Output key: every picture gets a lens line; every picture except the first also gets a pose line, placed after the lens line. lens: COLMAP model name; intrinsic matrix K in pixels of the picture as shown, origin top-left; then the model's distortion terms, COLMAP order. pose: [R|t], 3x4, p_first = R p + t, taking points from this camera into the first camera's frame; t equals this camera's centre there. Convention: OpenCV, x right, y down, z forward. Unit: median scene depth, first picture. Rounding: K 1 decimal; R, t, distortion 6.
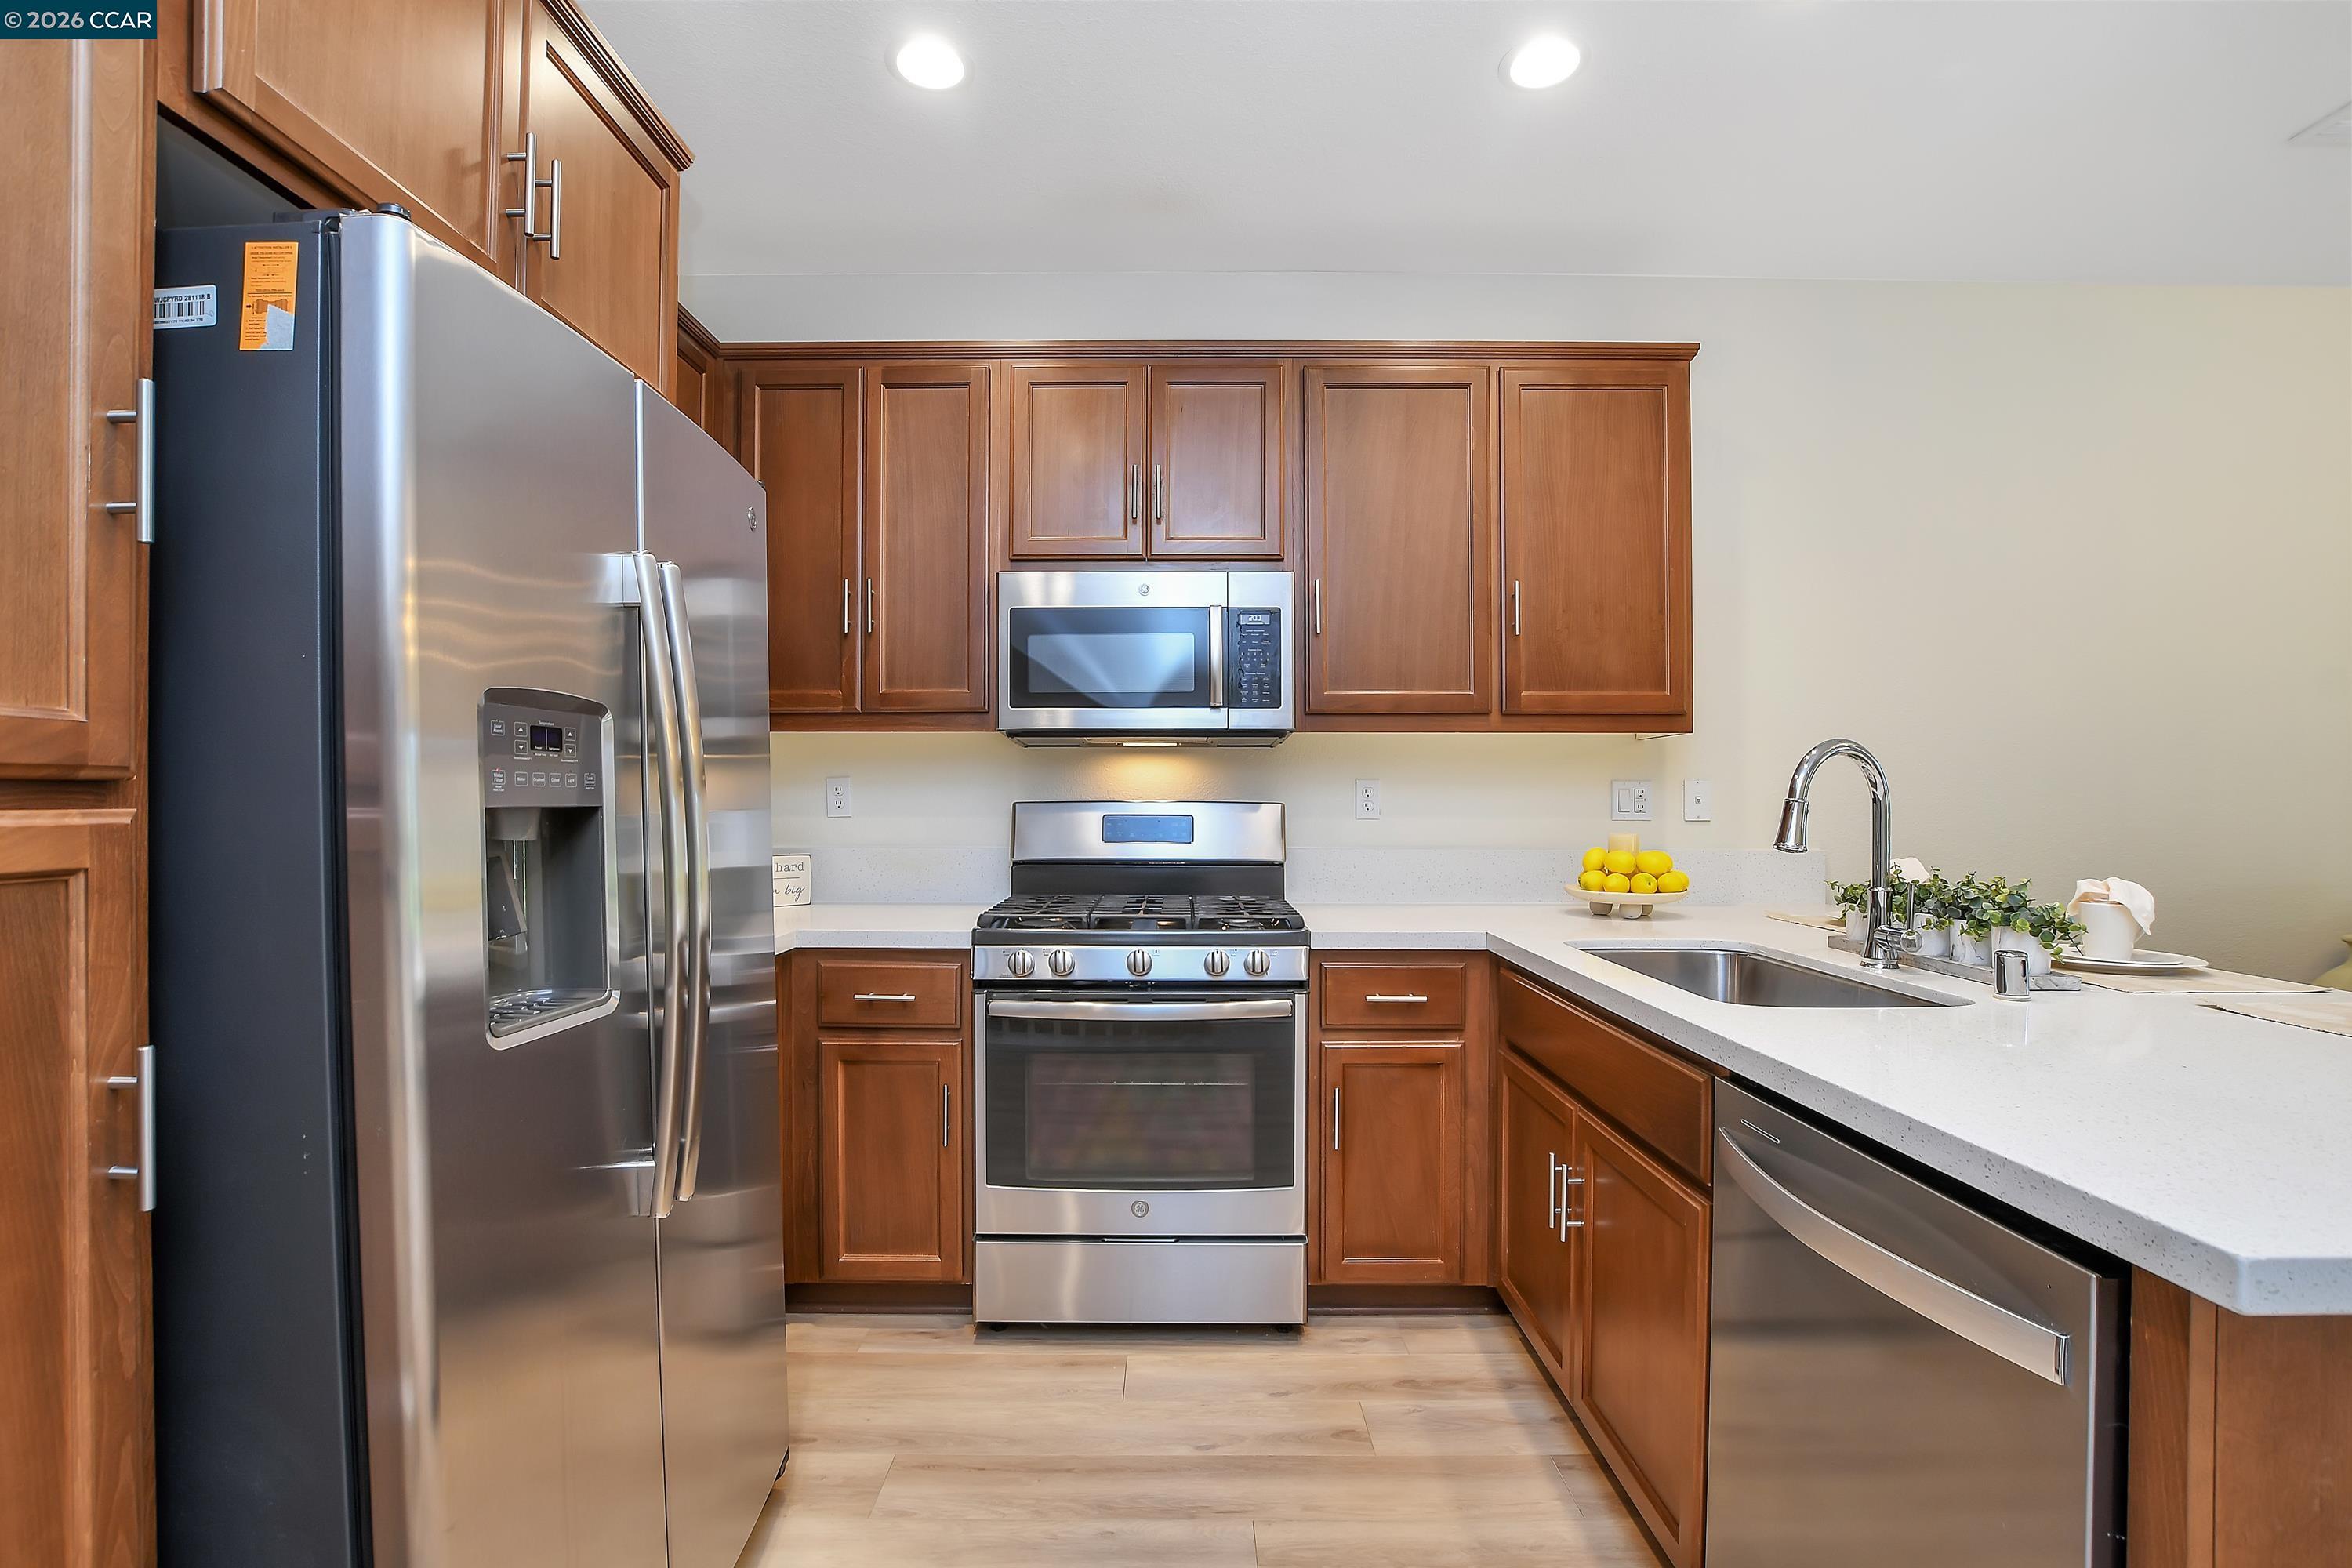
lens RADIAL K [[1064.3, 0, 1168.0], [0, 1064.3, 792.5], [0, 0, 1]] dist [-0.028871, 0.001185]
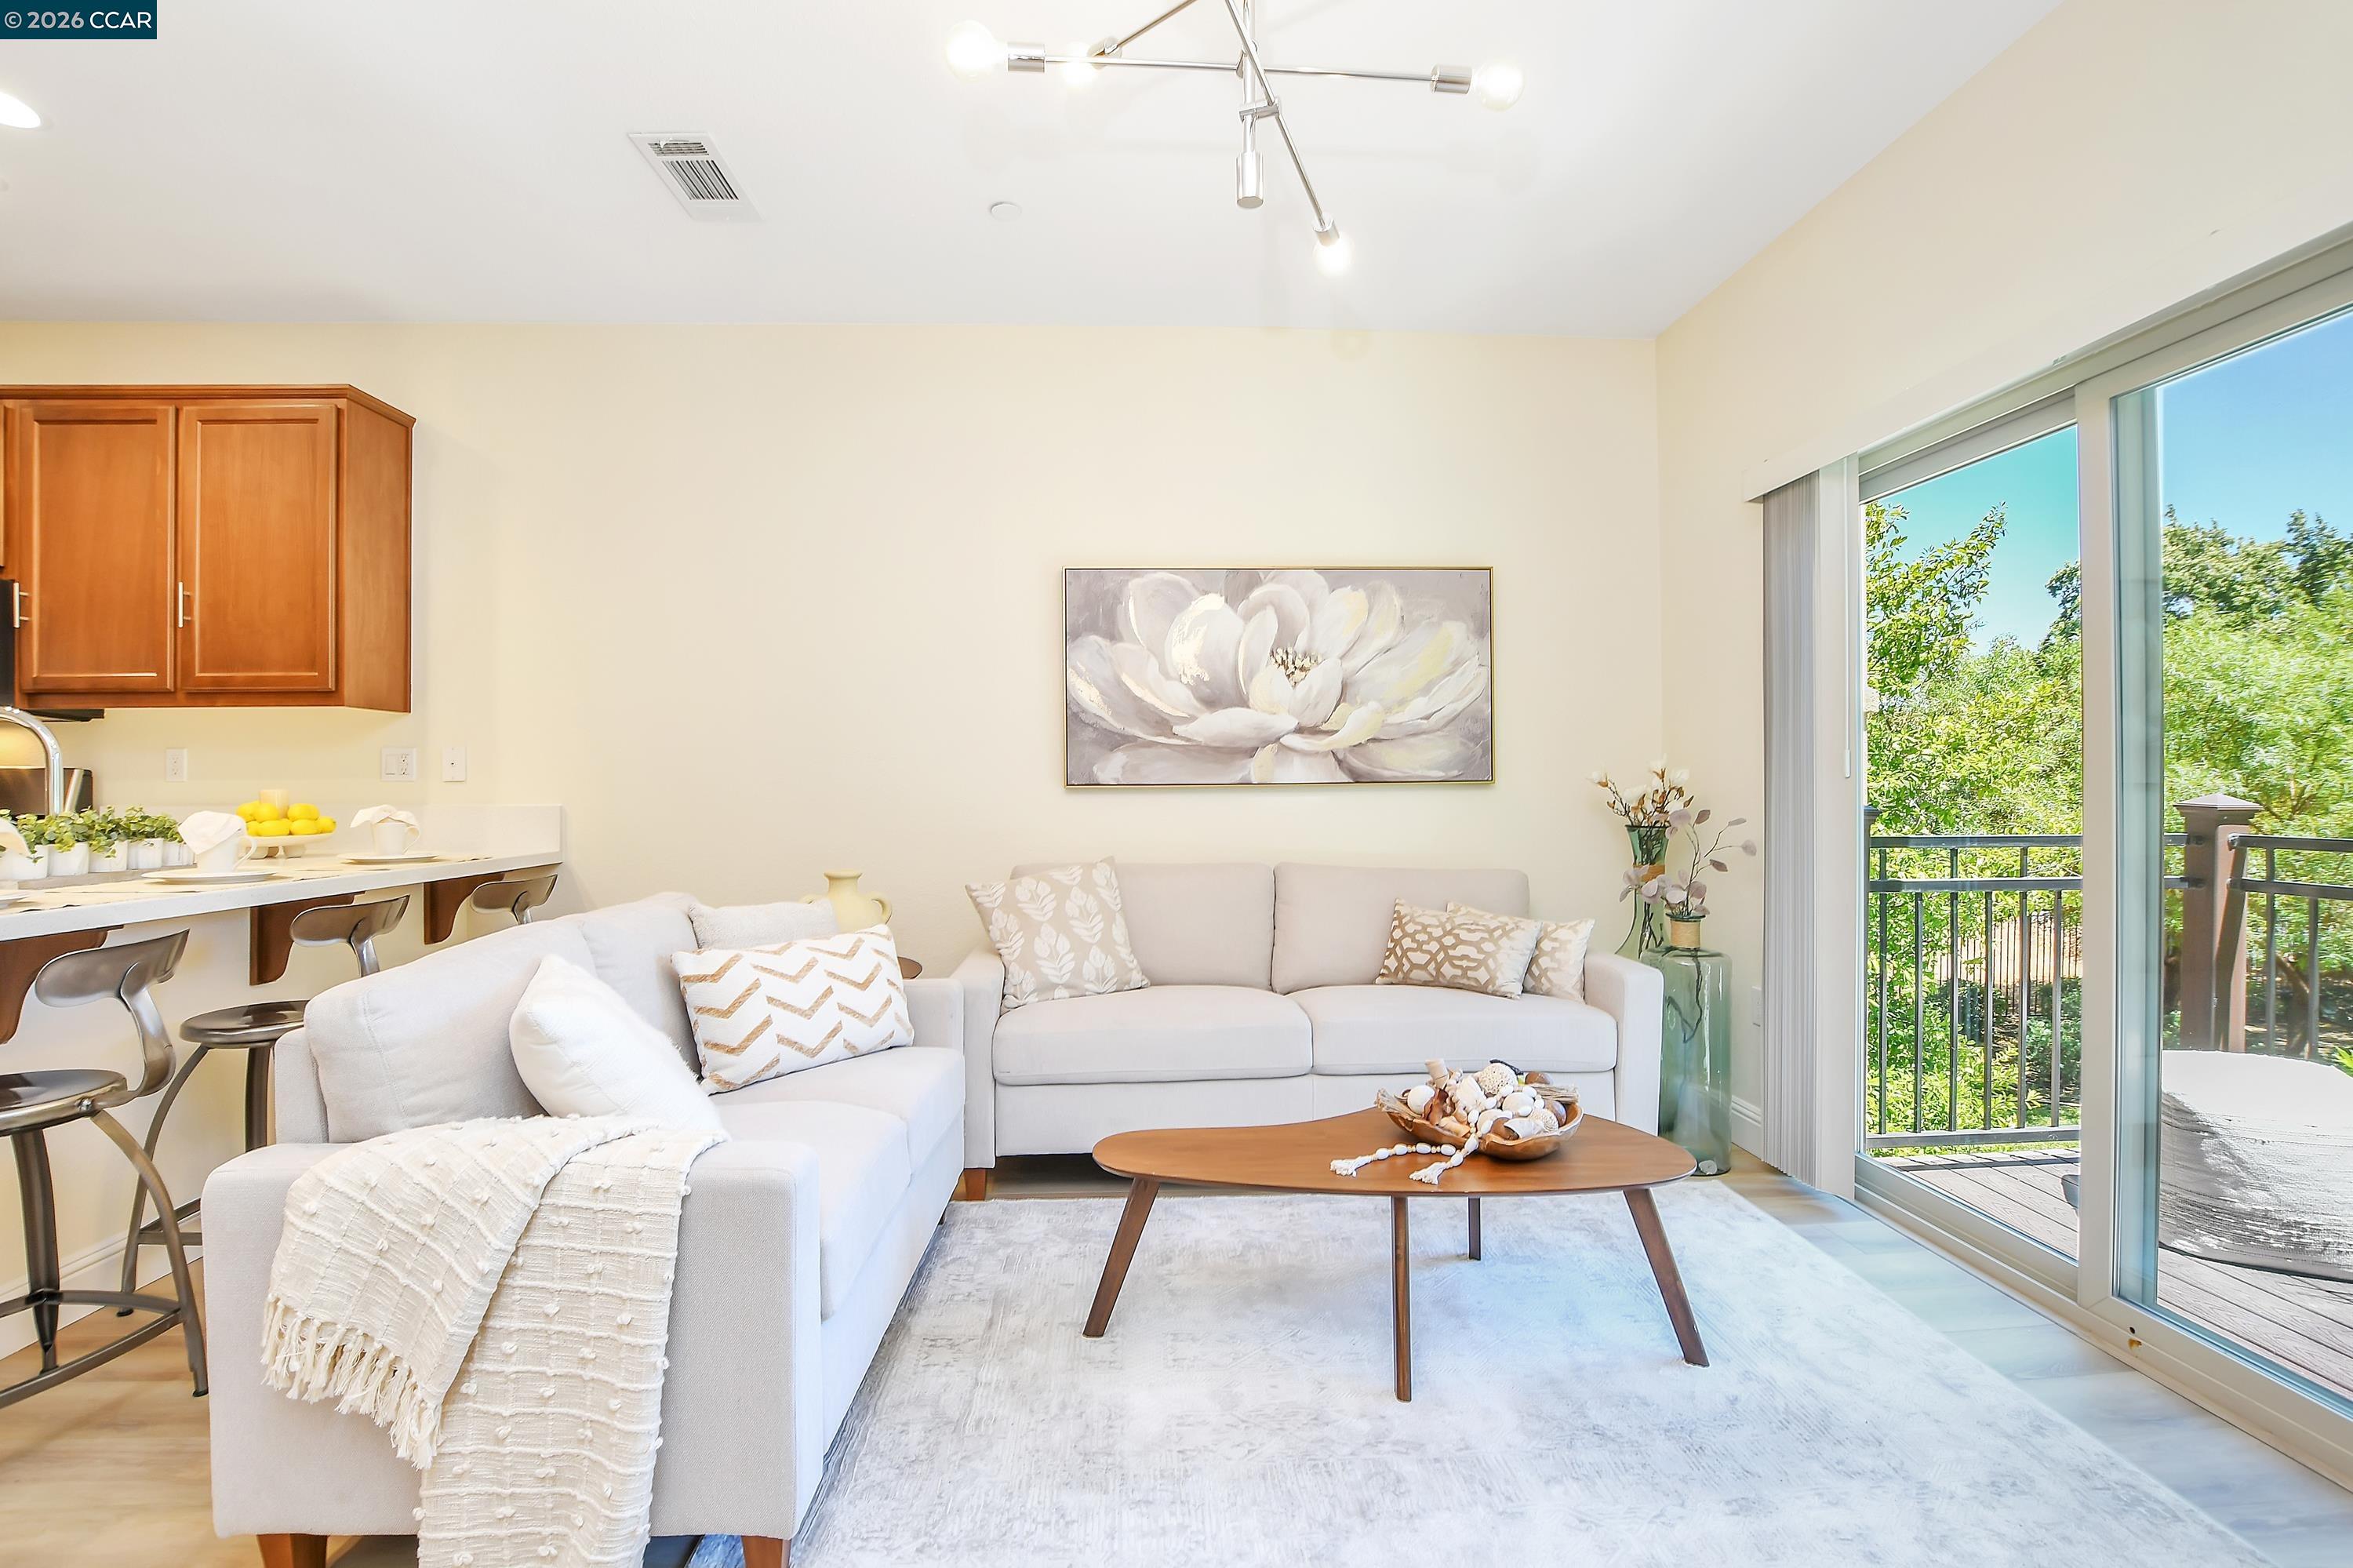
lens RADIAL K [[1055.6, 0, 1176.5], [0, 1055.6, 784.0], [0, 0, 1]] dist [-0.044176, 0.009761]
pose [[0.998576, -0.005936, 0.053021, 1.574618], [0.005753, 0.999977, 0.003592, 0.039389], [-0.053041, -0.003282, 0.998587, -0.267670]]
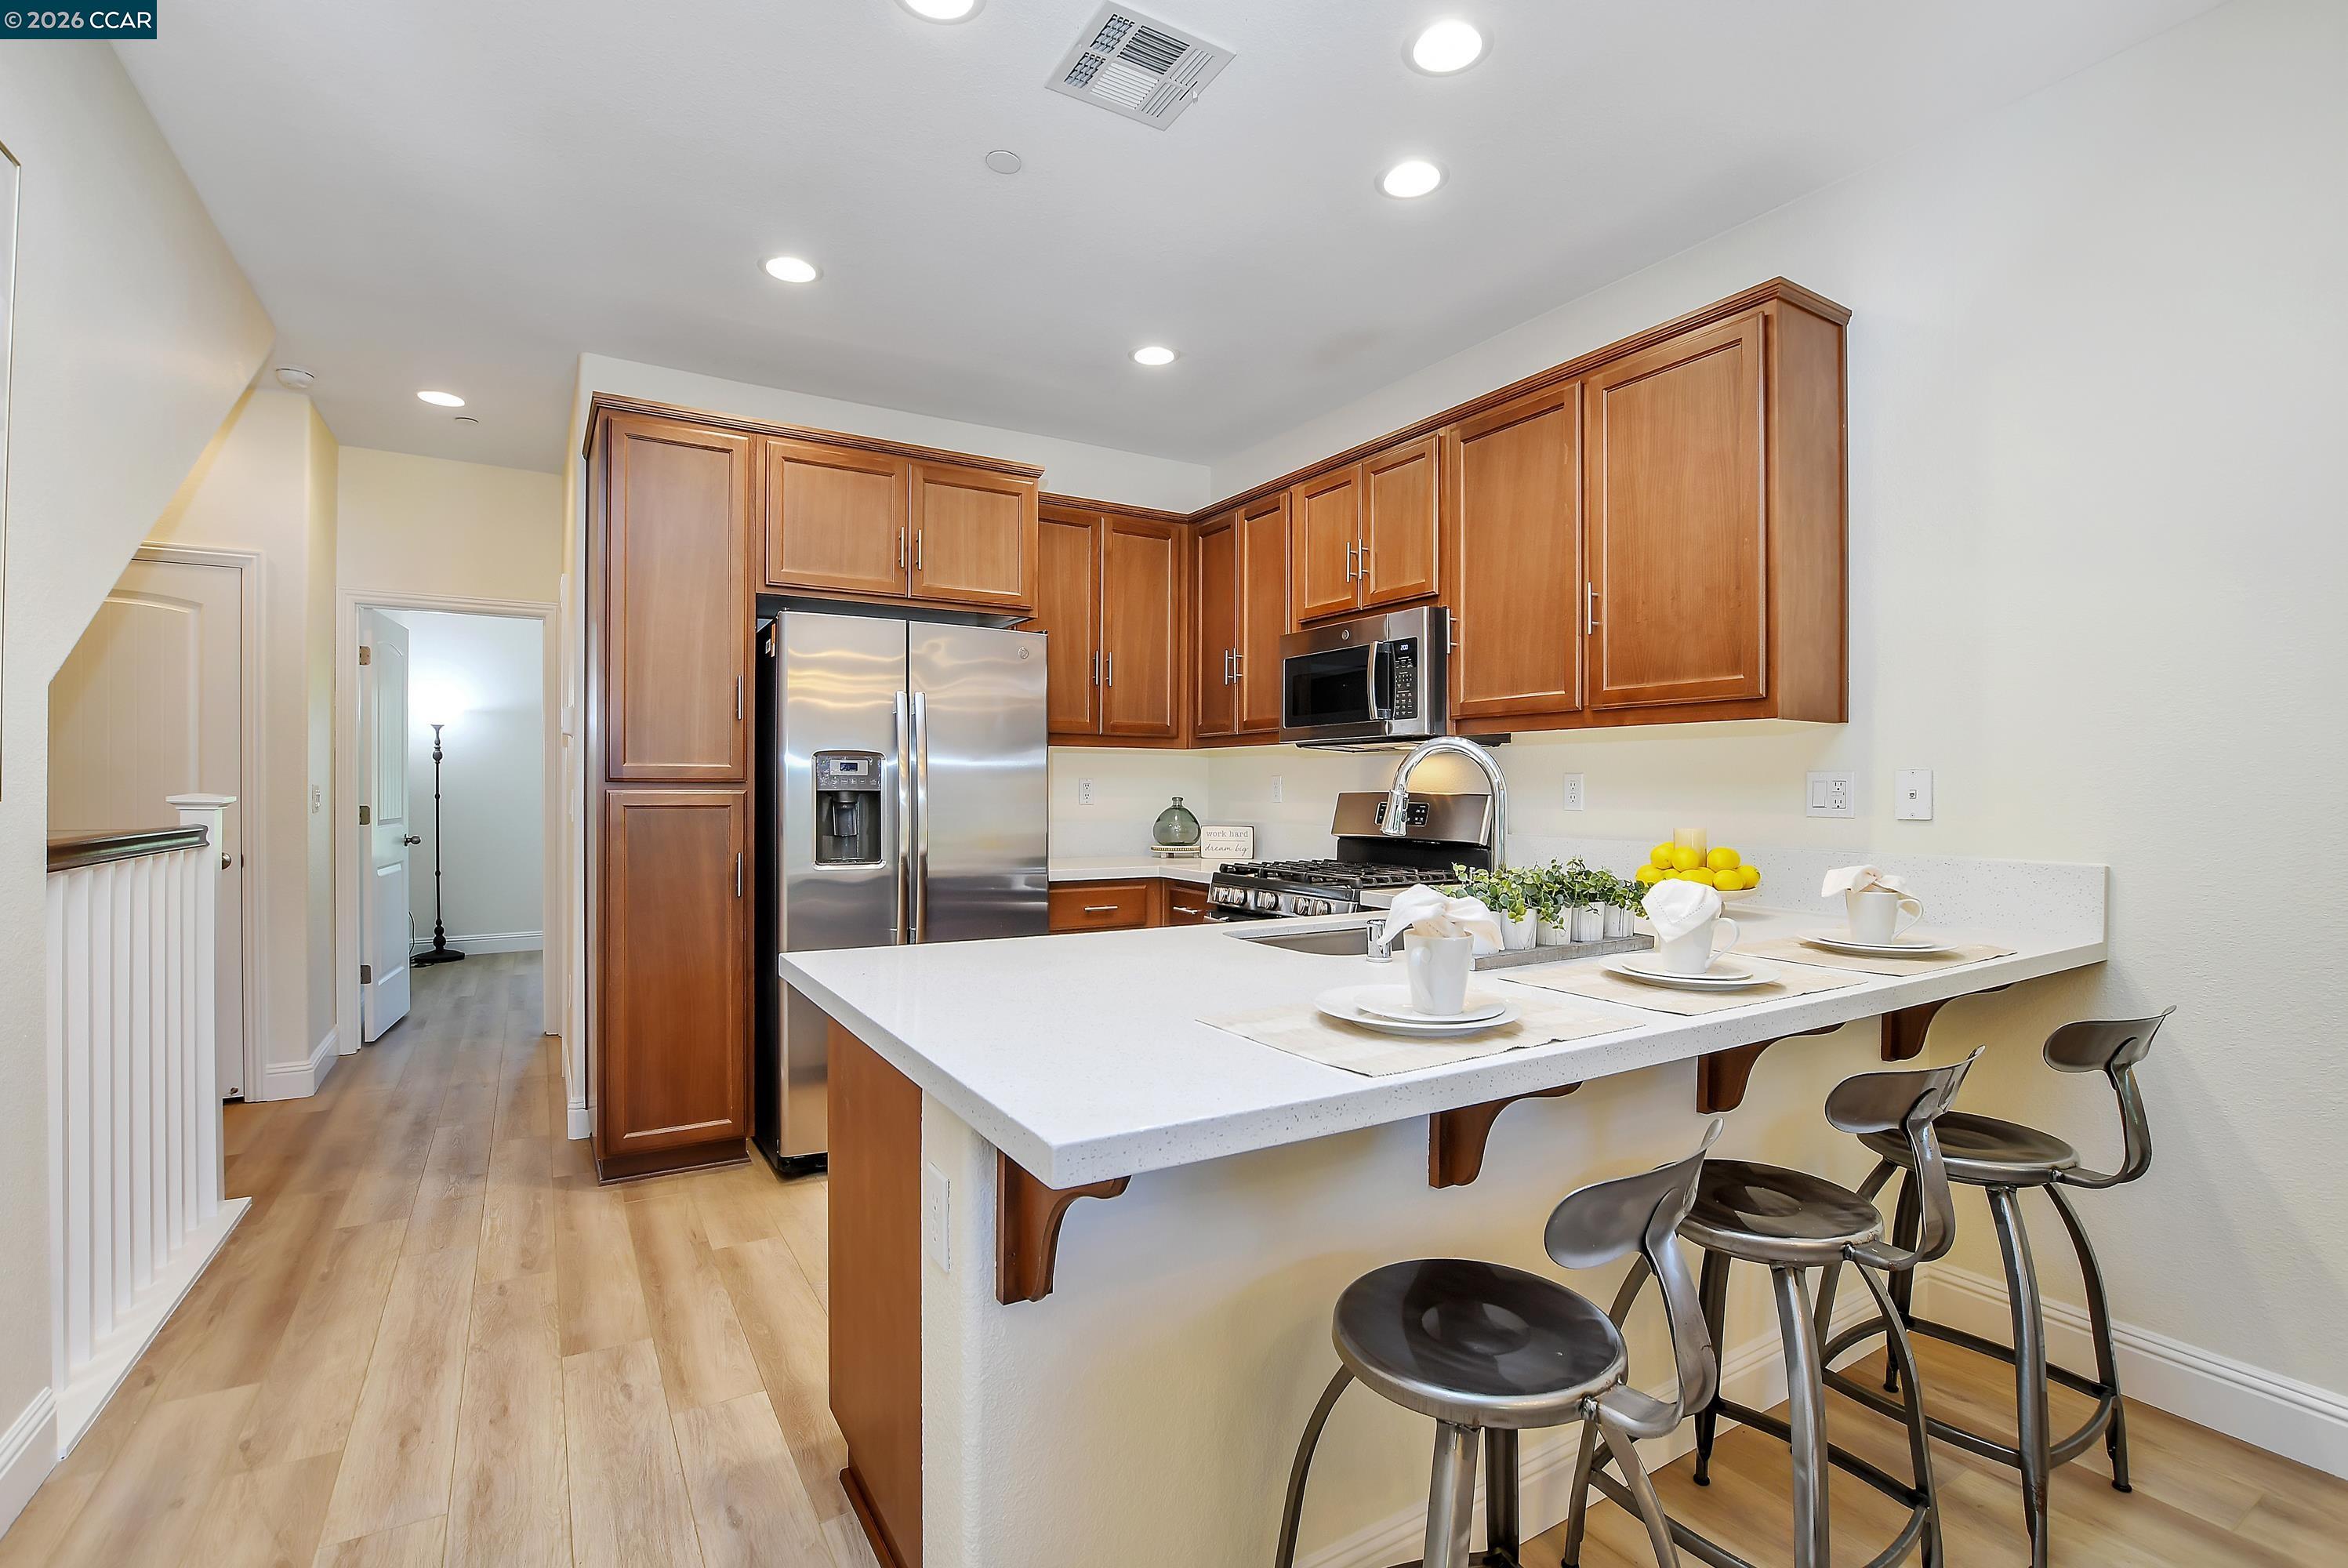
lens RADIAL K [[1078.1, 0, 1174.0], [0, 1078.1, 784.0], [0, 0, 1]] dist [-0.032432, 0.001108]
pose [[0.521422, -0.004185, -0.853288, 1.123955], [0.000355, 0.999989, -0.004687, 0.003868], [0.853299, 0.002141, 0.521418, 0.113383]]
